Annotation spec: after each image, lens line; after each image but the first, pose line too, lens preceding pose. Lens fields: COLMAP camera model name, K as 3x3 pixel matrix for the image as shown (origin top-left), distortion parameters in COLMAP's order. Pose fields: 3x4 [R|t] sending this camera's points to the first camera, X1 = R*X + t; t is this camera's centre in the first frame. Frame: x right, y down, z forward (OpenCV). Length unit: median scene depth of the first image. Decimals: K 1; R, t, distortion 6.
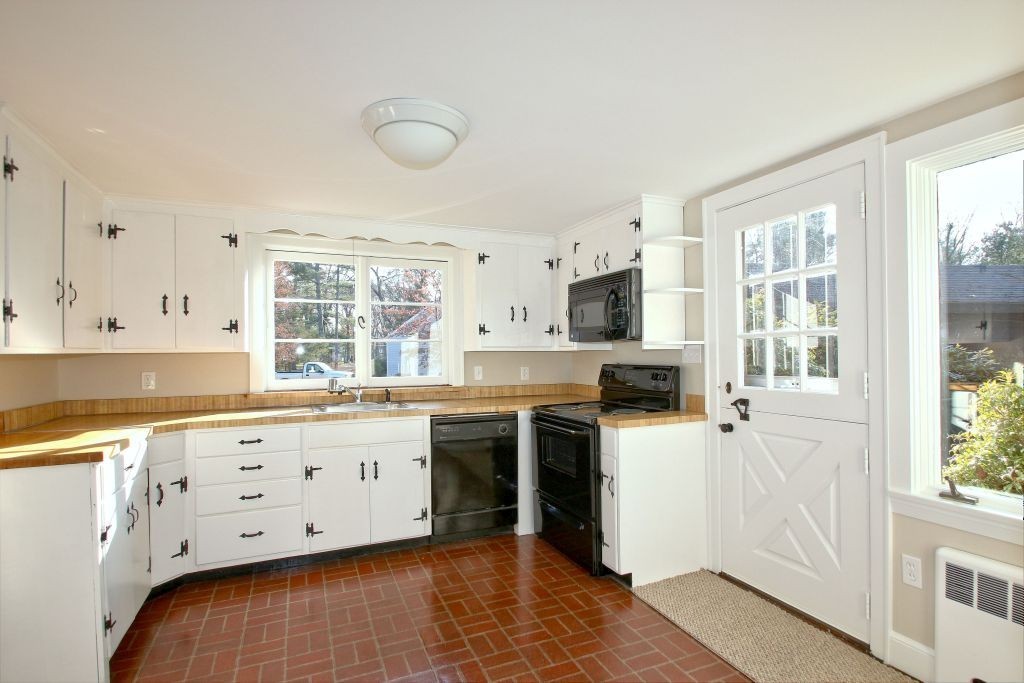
lens RADIAL K [[486.2, 0, 511.3], [0, 486.2, 347.0], [0, 0, 1]] dist [0.001606, -0.009648]
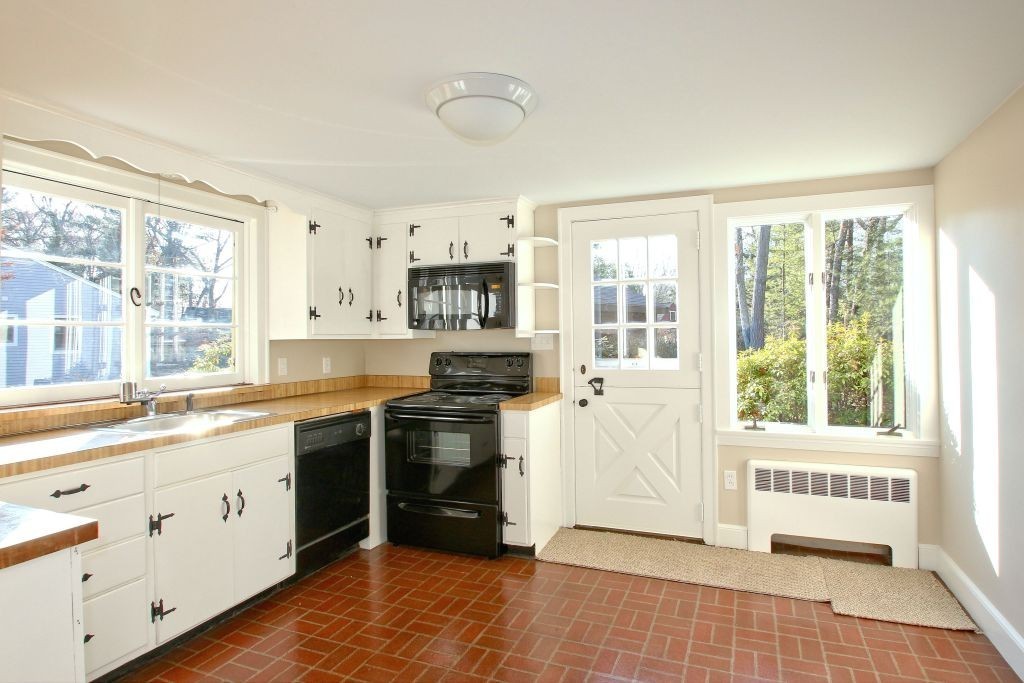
lens RADIAL K [[538.3, 0, 513.3], [0, 538.3, 327.1], [0, 0, 1]] dist [-0.002818, -0.000851]
pose [[0.729459, 0.014461, 0.683872, -0.558703], [-0.004661, 0.999858, -0.016171, 0.000580], [-0.684009, 0.008609, 0.729423, 0.133037]]
